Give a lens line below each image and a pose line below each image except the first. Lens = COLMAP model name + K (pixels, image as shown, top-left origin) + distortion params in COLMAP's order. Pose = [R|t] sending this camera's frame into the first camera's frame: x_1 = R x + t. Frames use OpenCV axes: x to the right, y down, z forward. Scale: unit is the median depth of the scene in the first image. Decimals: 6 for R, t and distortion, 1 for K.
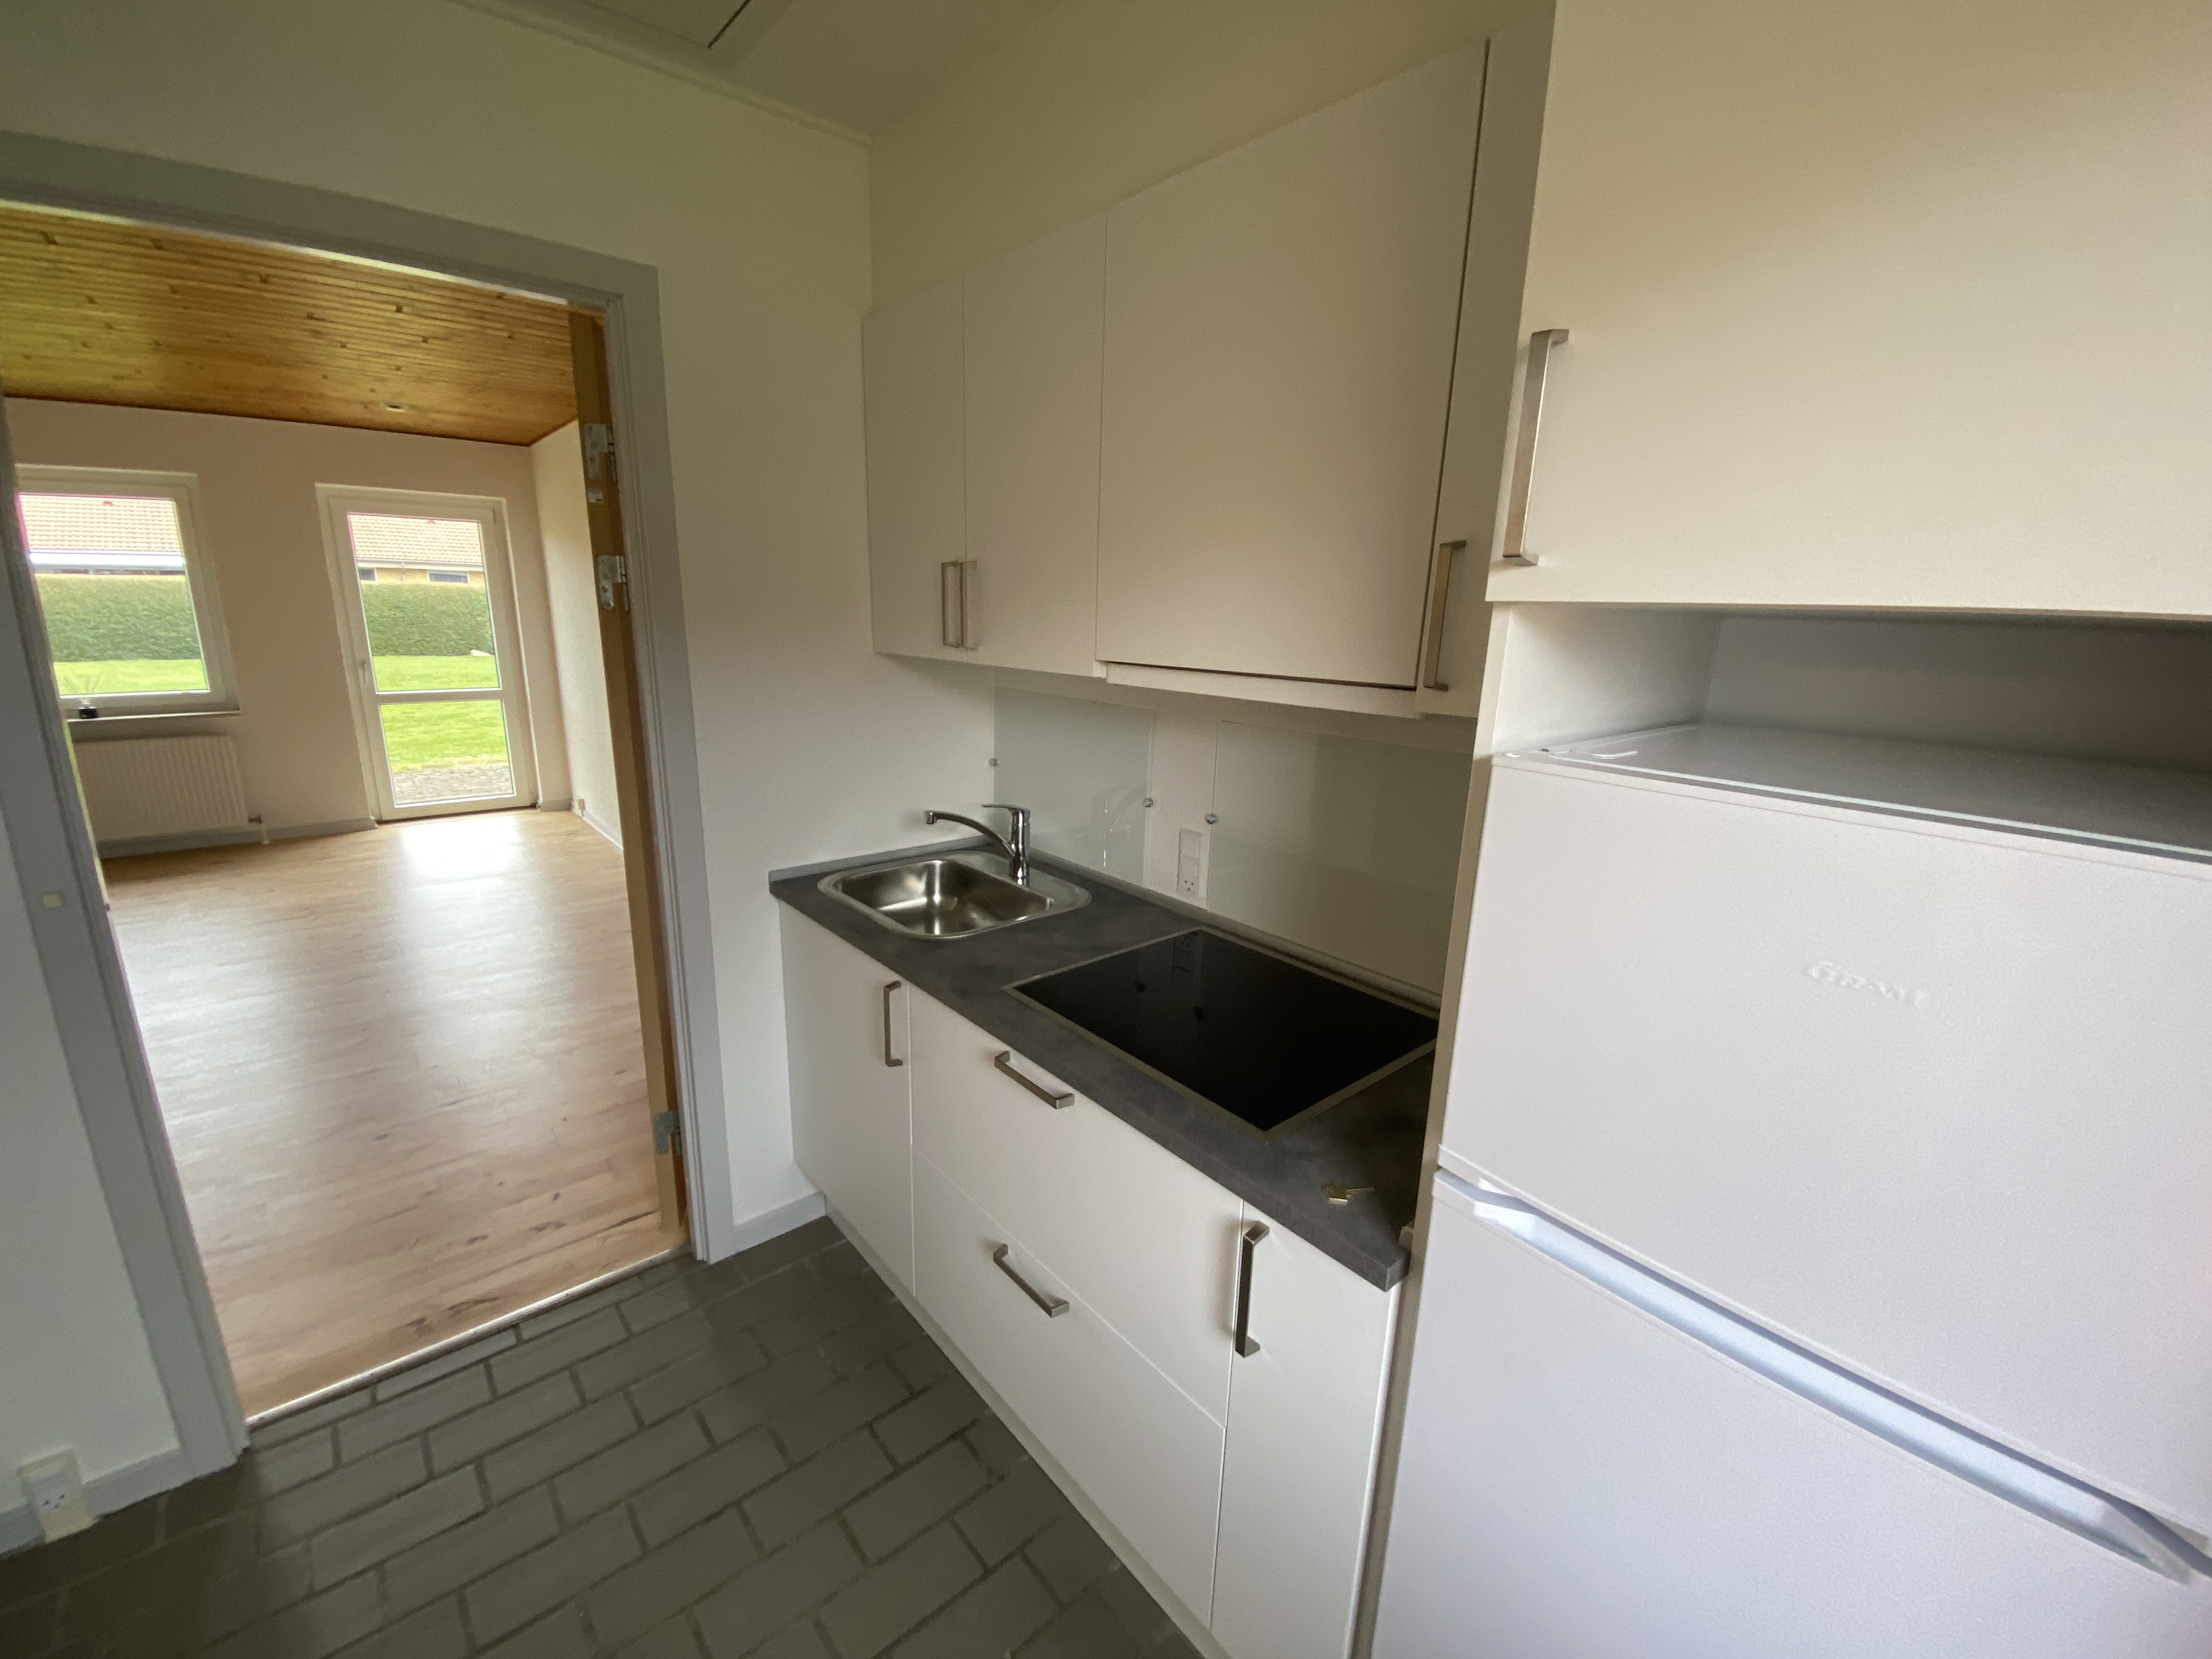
lens RADIAL K [[890.5, 0, 1091.6], [0, 890.5, 839.4], [0, 0, 1]] dist [0.015770, -0.016563]
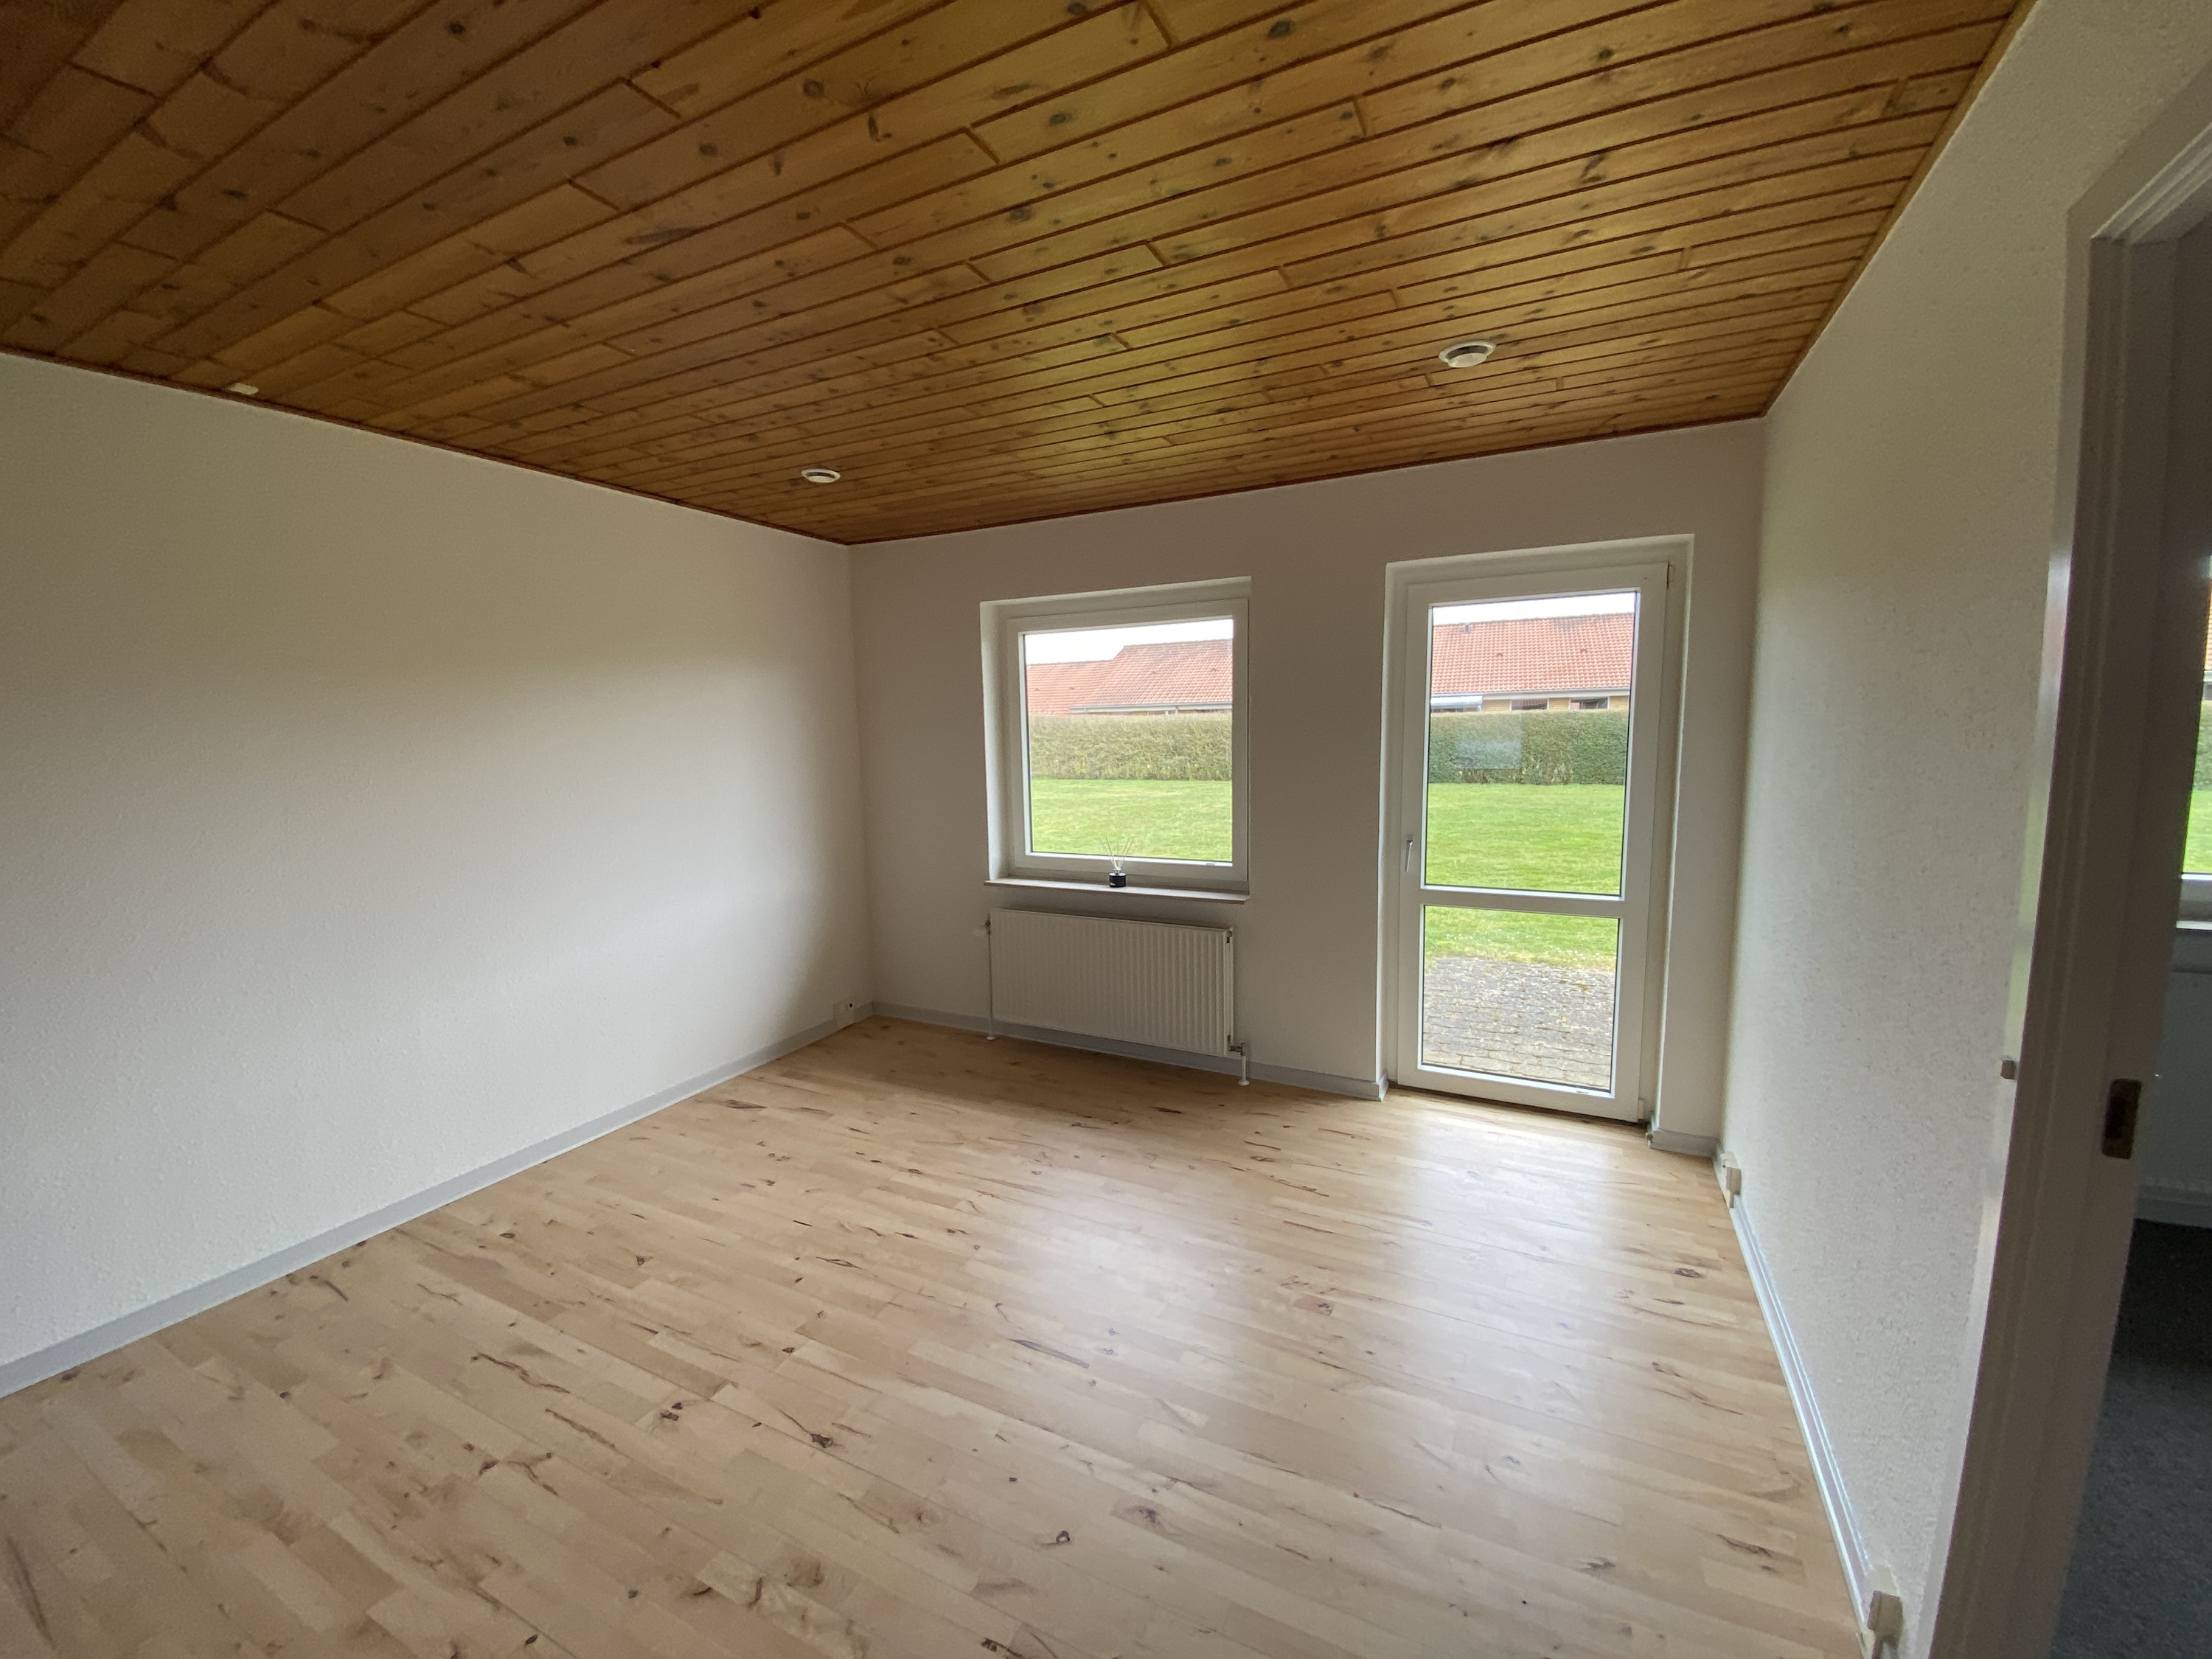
lens RADIAL K [[895.6, 0, 1098.2], [0, 895.6, 822.8], [0, 0, 1]] dist [0.015584, -0.016475]
pose [[0.372959, 0.059468, -0.925940, -0.310799], [-0.198065, 0.980044, -0.016835, -0.149998], [0.906461, 0.189675, 0.377295, 0.553297]]
